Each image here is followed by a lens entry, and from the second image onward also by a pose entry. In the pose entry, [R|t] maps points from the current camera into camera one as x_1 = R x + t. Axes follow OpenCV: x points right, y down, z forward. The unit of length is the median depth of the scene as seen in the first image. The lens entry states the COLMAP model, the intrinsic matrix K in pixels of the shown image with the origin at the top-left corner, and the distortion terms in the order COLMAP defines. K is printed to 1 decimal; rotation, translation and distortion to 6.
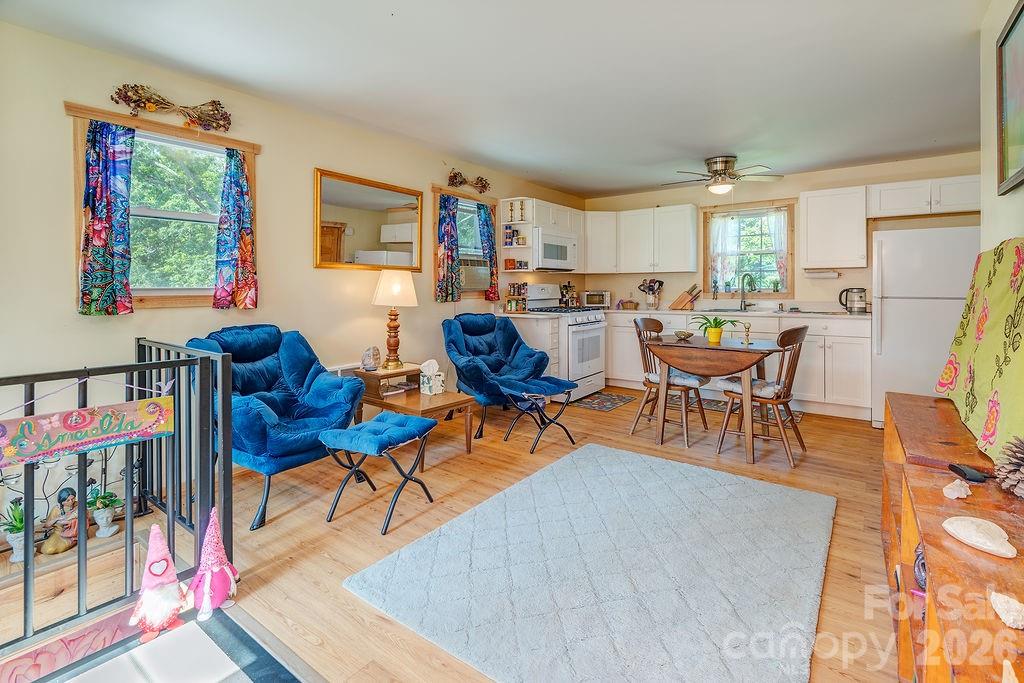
lens RADIAL K [[476.6, 0, 528.5], [0, 476.6, 311.0], [0, 0, 1]] dist [-0.001937, -0.000535]
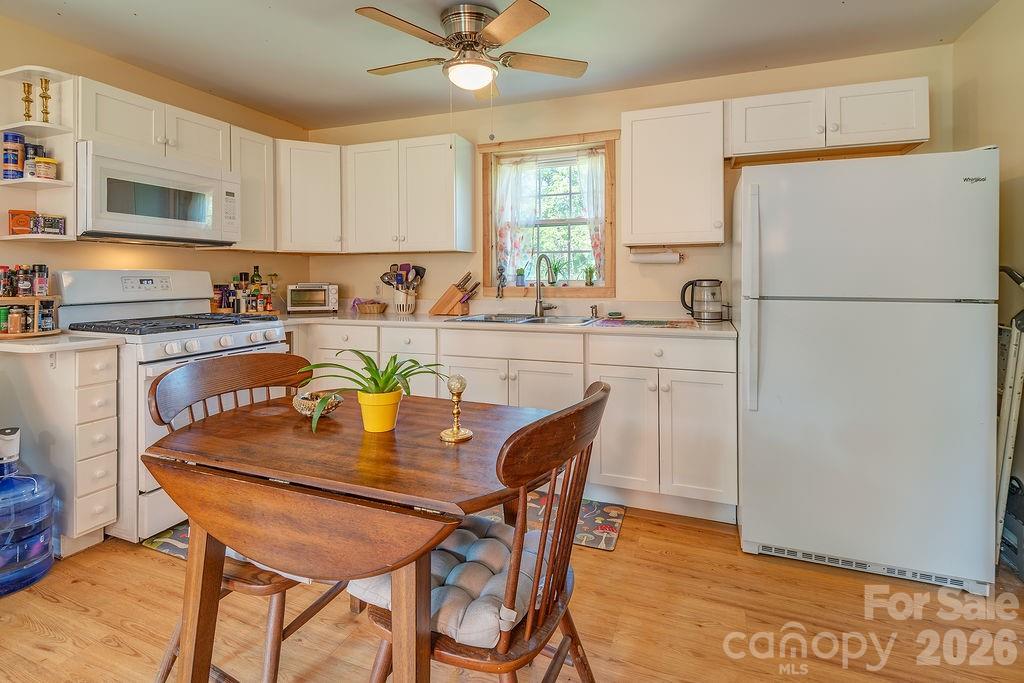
lens RADIAL K [[474.0, 0, 523.8], [0, 474.0, 310.3], [0, 0, 1]] dist [0.003167, -0.000056]
pose [[0.964444, -0.013615, 0.263938, 0.276354], [0.009491, 0.999812, 0.016895, -0.019520], [-0.264119, -0.013789, 0.964392, 0.434083]]
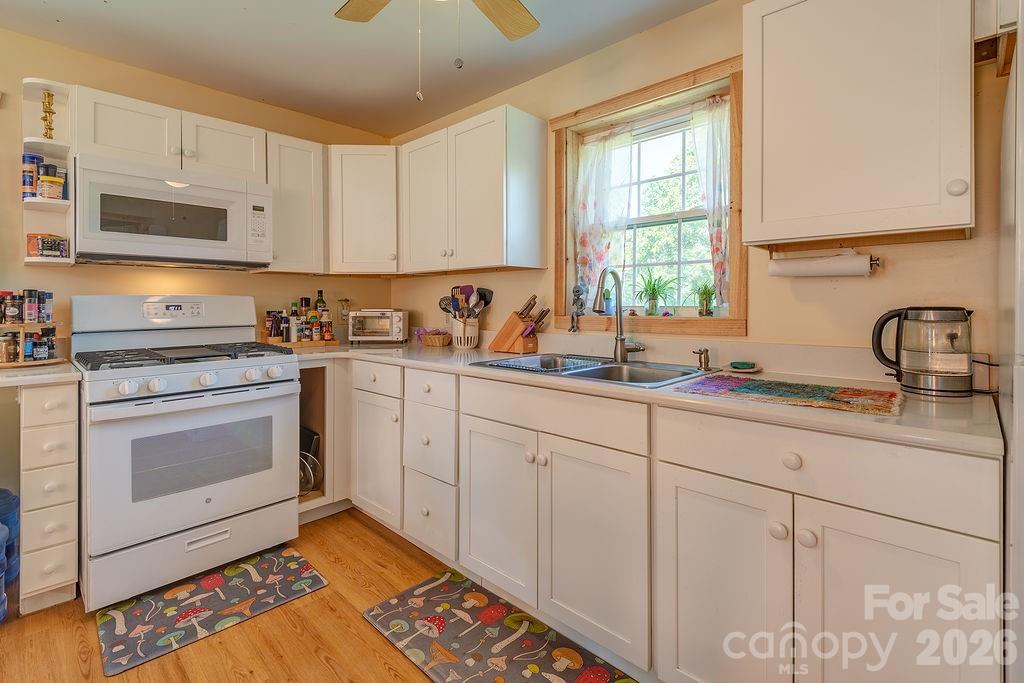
lens RADIAL K [[474.1, 0, 526.2], [0, 474.1, 327.9], [0, 0, 1]] dist [0.002895, 0.000418]
pose [[0.992406, 0.010263, -0.122574, 0.423429], [-0.010151, 0.999947, 0.001538, -0.029566], [0.122584, -0.000282, 0.992458, 0.606067]]
